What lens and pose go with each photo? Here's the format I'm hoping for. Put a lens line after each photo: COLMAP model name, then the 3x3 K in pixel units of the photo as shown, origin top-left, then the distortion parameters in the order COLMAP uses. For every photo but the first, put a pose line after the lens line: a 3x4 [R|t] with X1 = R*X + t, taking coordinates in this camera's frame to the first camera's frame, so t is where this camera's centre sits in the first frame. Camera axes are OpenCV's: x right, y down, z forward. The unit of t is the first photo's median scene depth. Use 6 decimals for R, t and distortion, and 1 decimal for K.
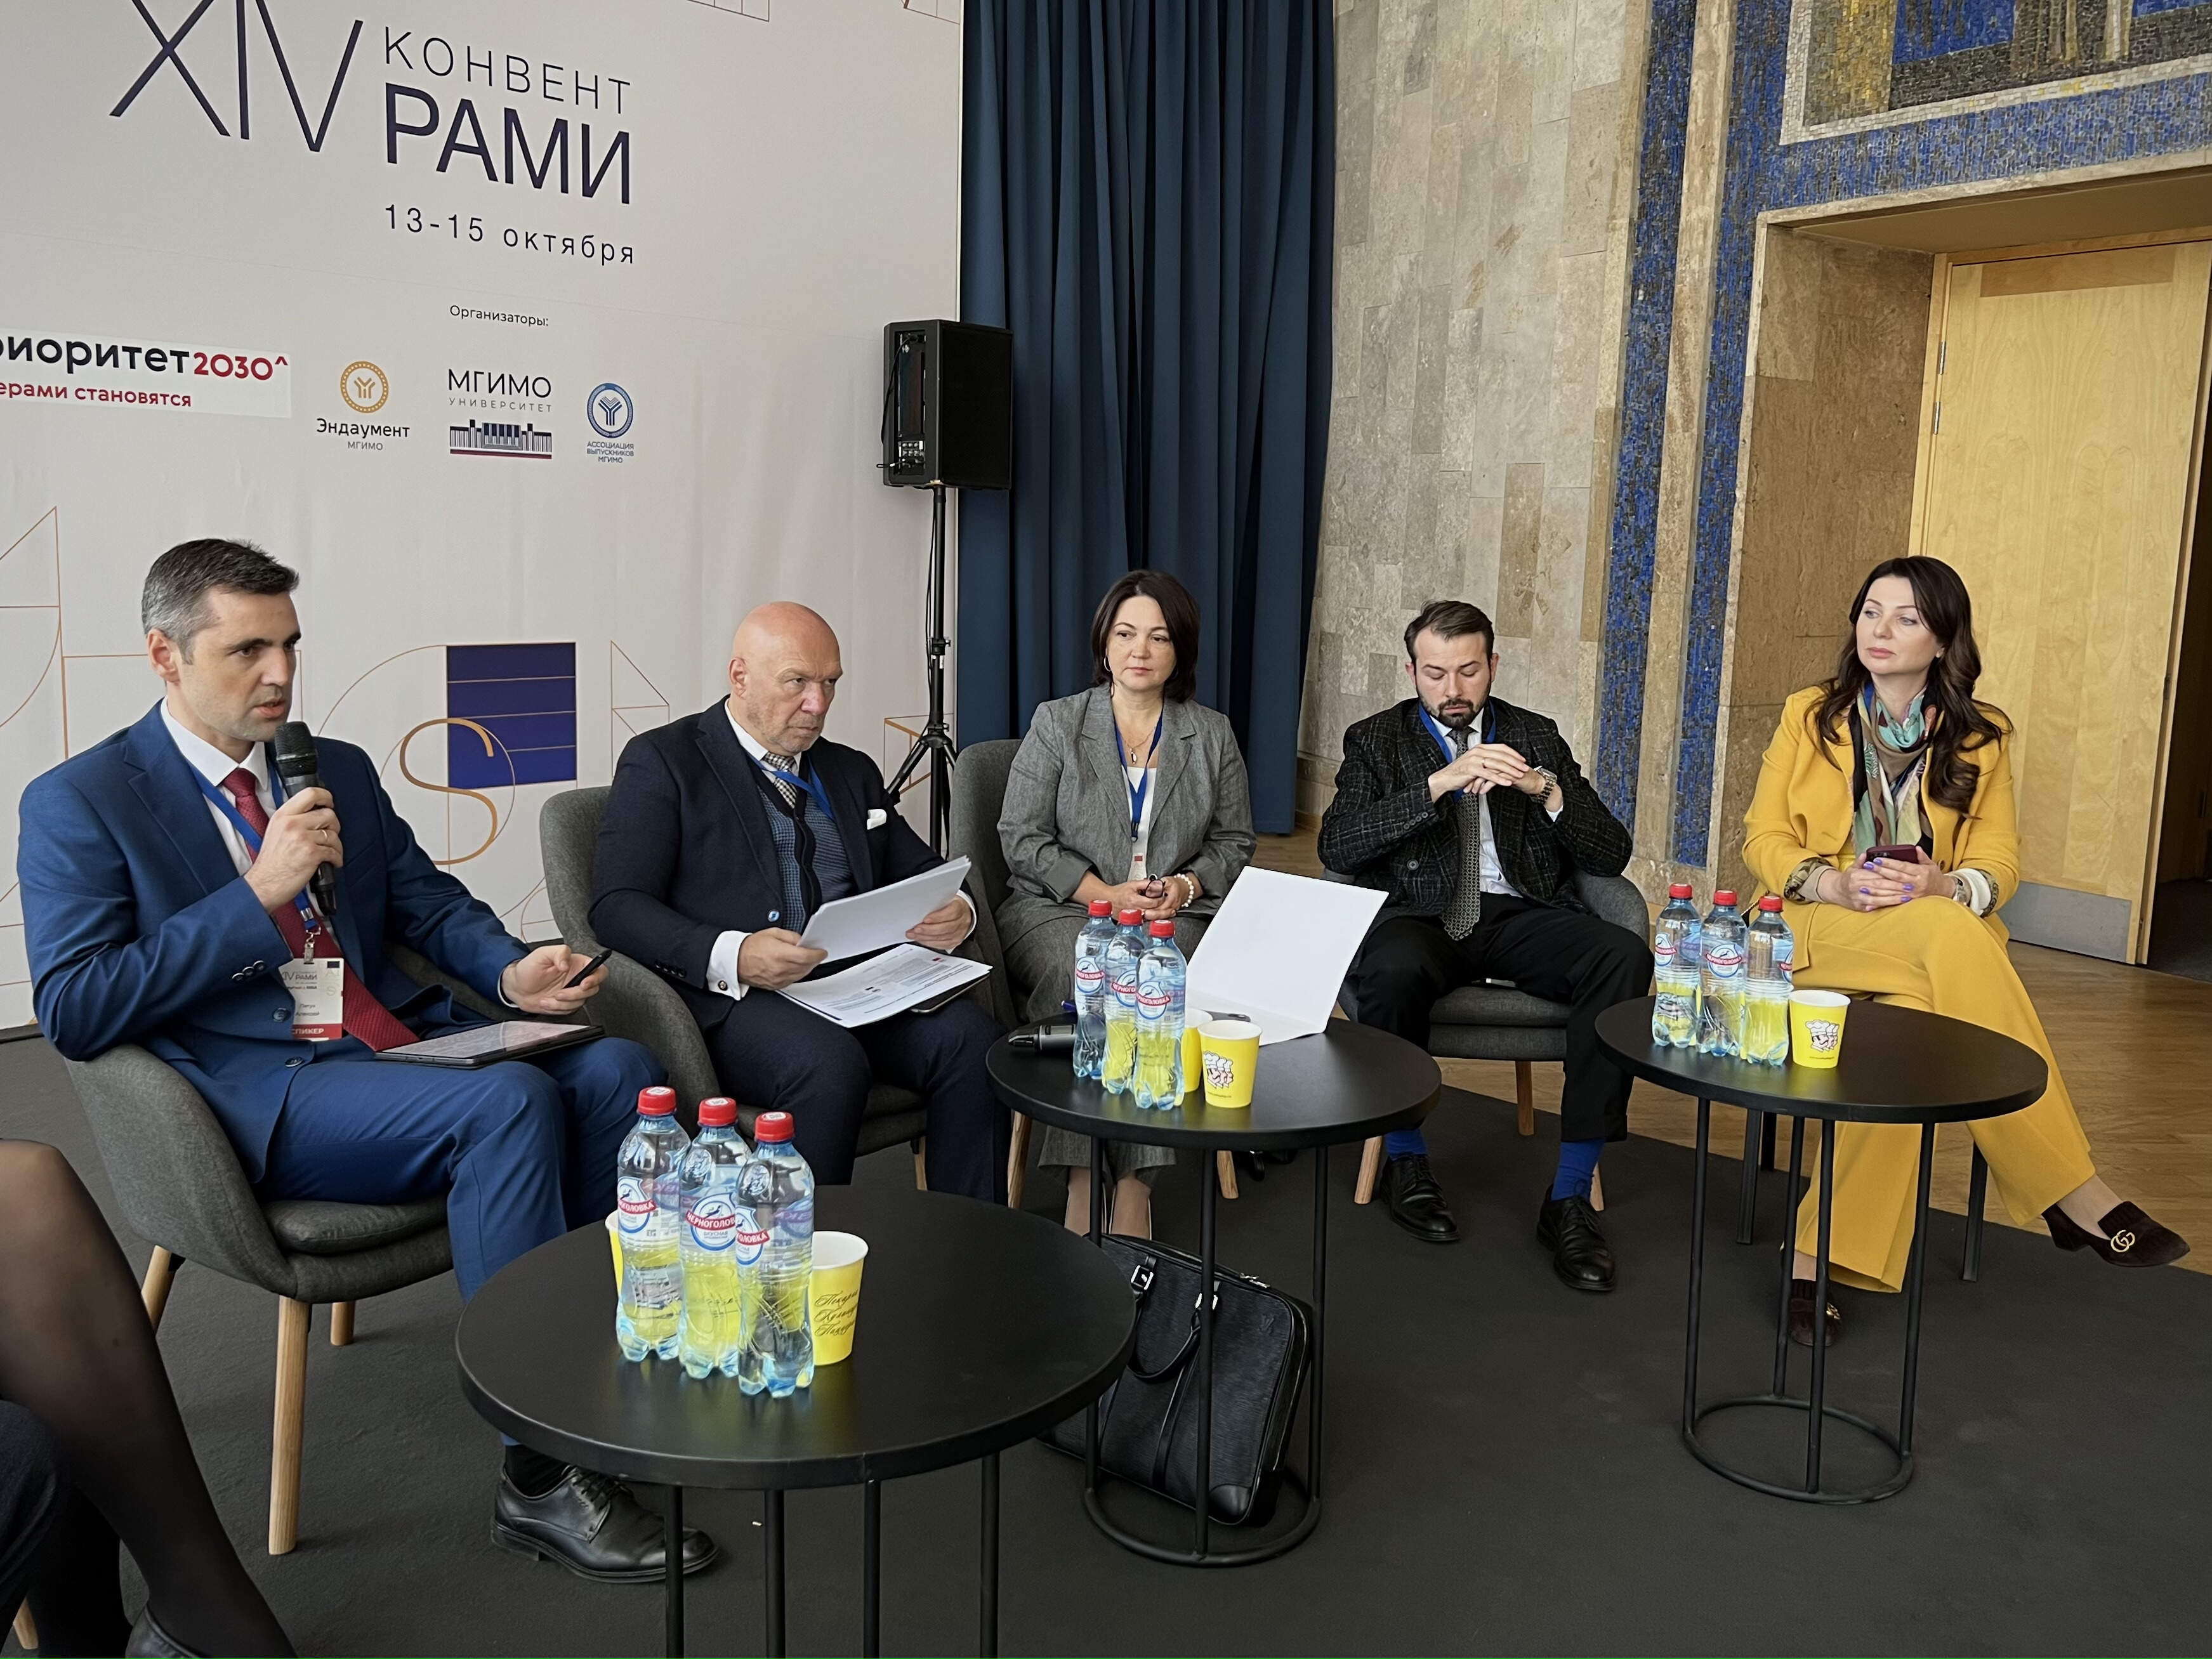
lens RADIAL K [[1900.2, 0, 1106.0], [0, 1900.2, 829.5], [0, 0, 1]] dist [0.016745, 0.010961]
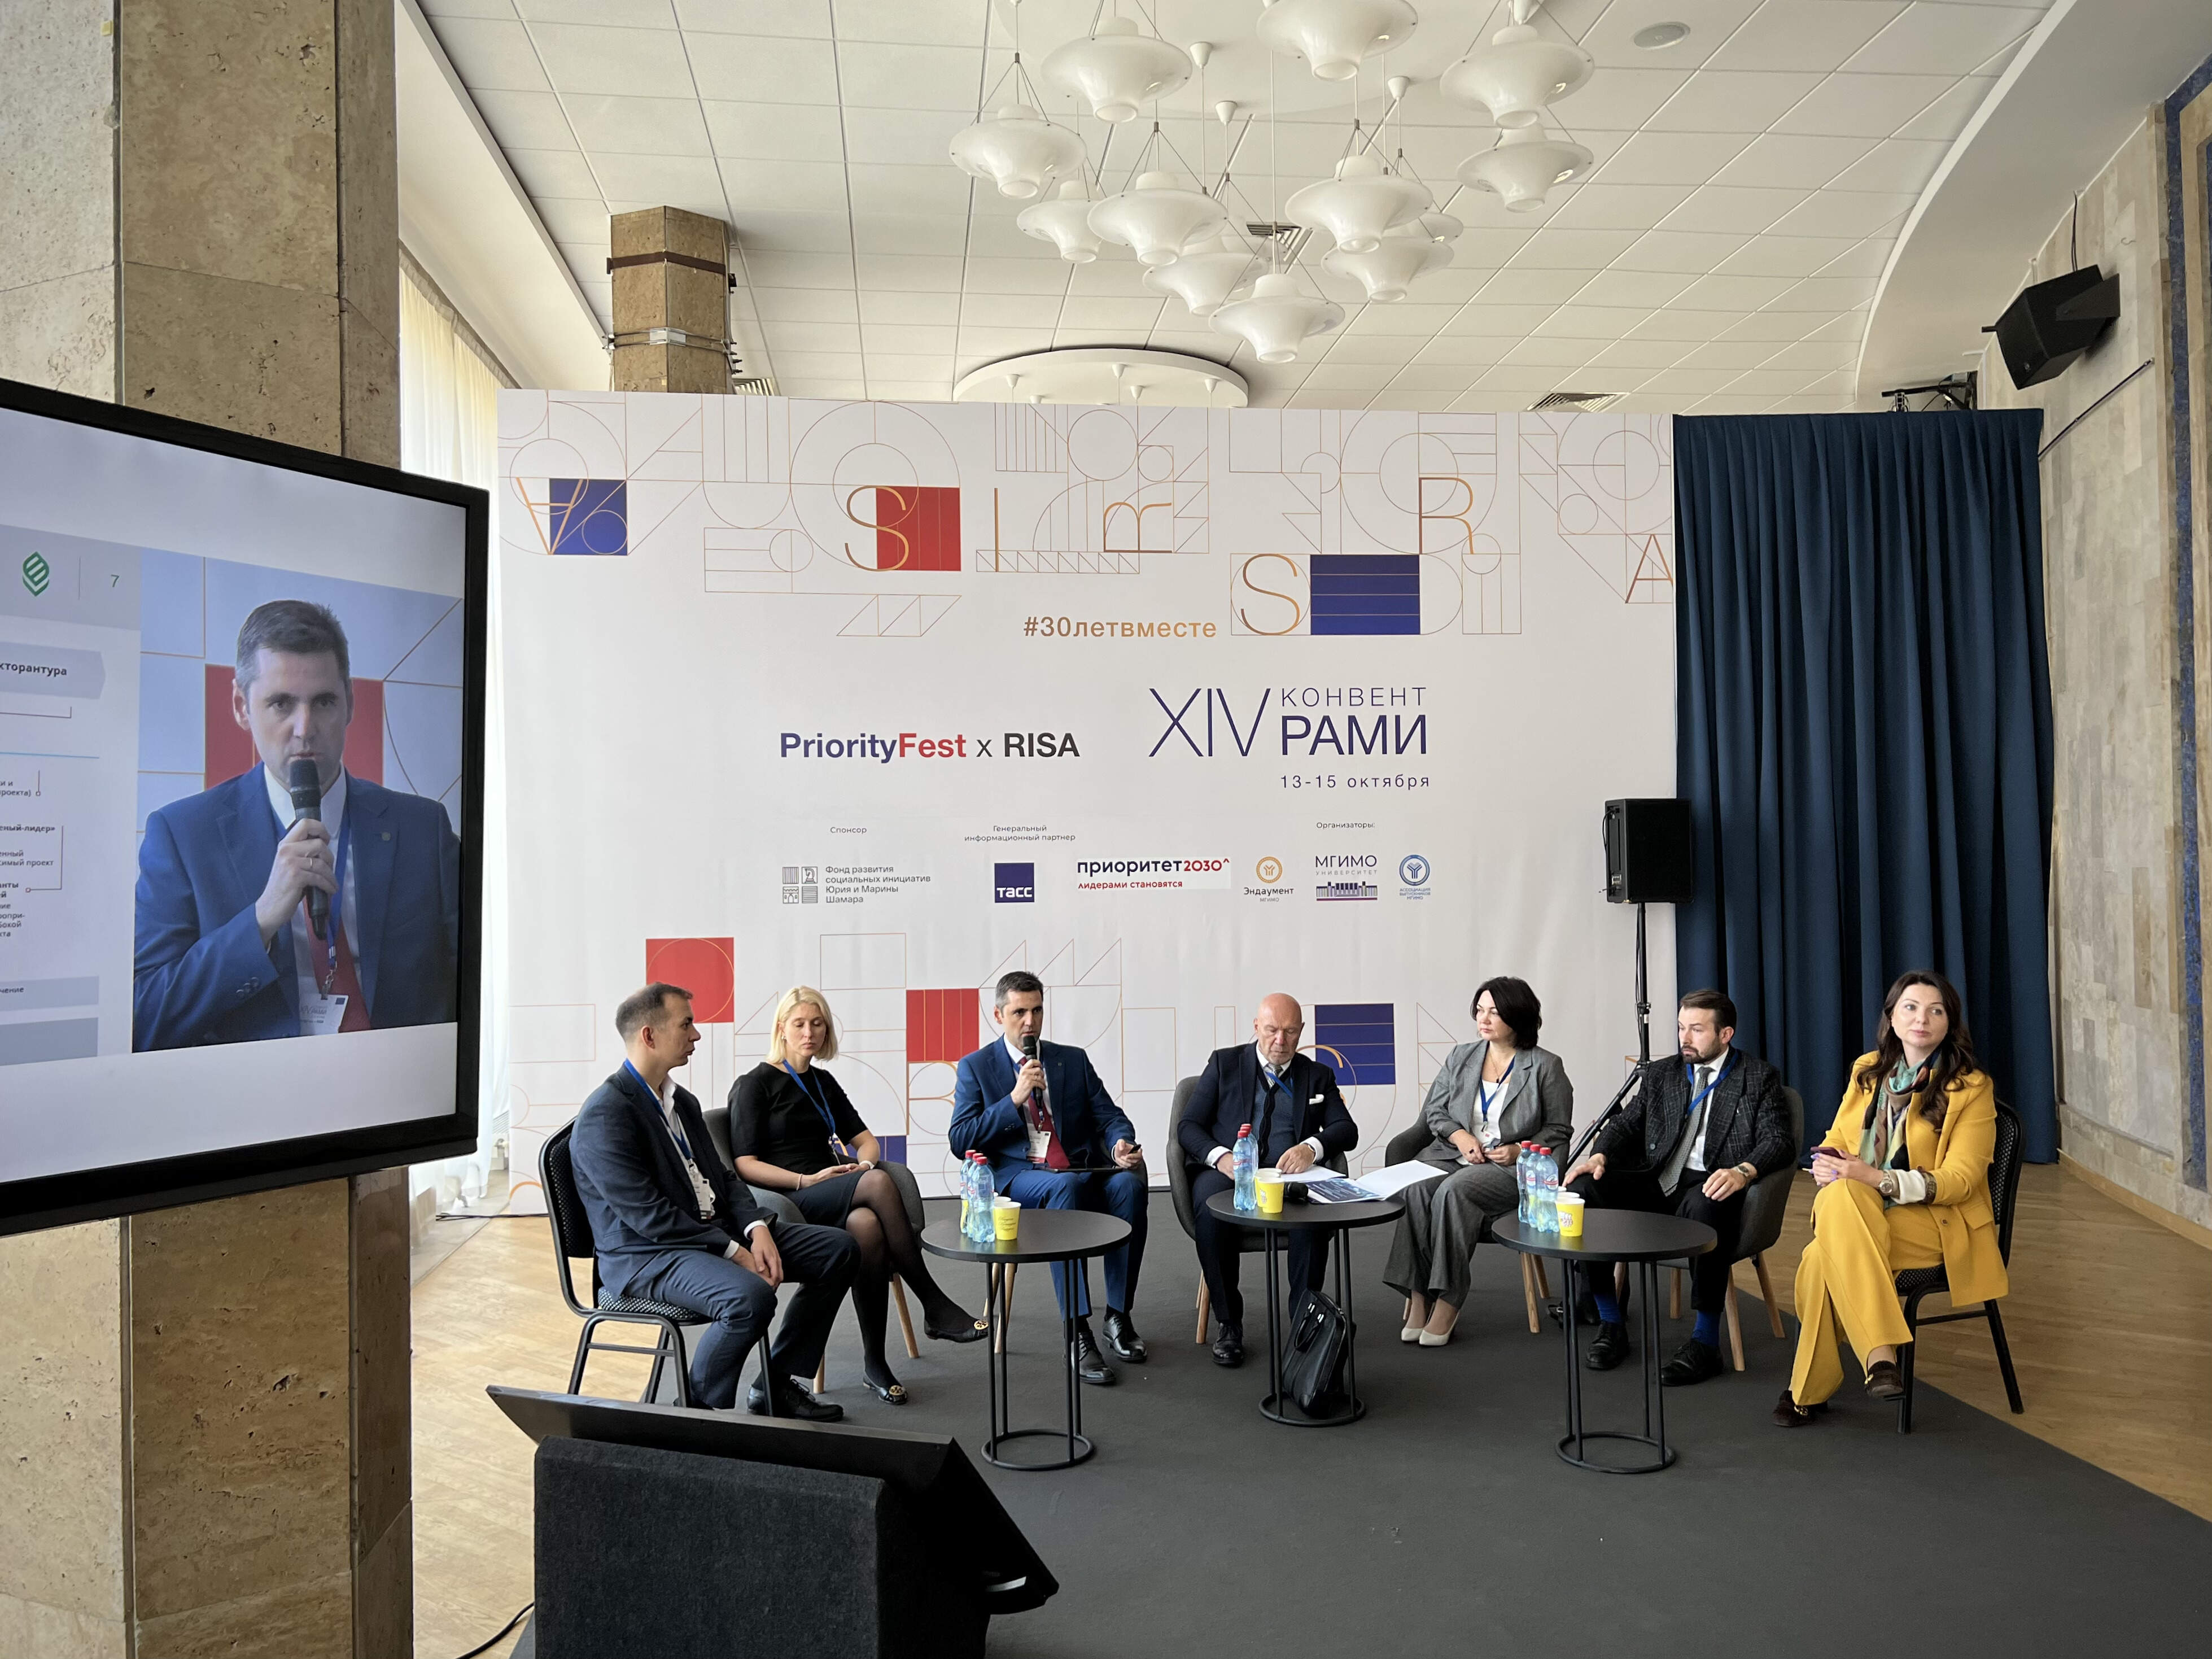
lens RADIAL K [[1900.5, 0, 1106.0], [0, 1900.5, 829.5], [0, 0, 1]] dist [0.016745, 0.010961]
pose [[0.724295, -0.049693, -0.687697, 0.751958], [-0.073408, 0.986173, -0.148575, 0.021001], [0.685571, 0.158095, 0.710633, -0.438771]]
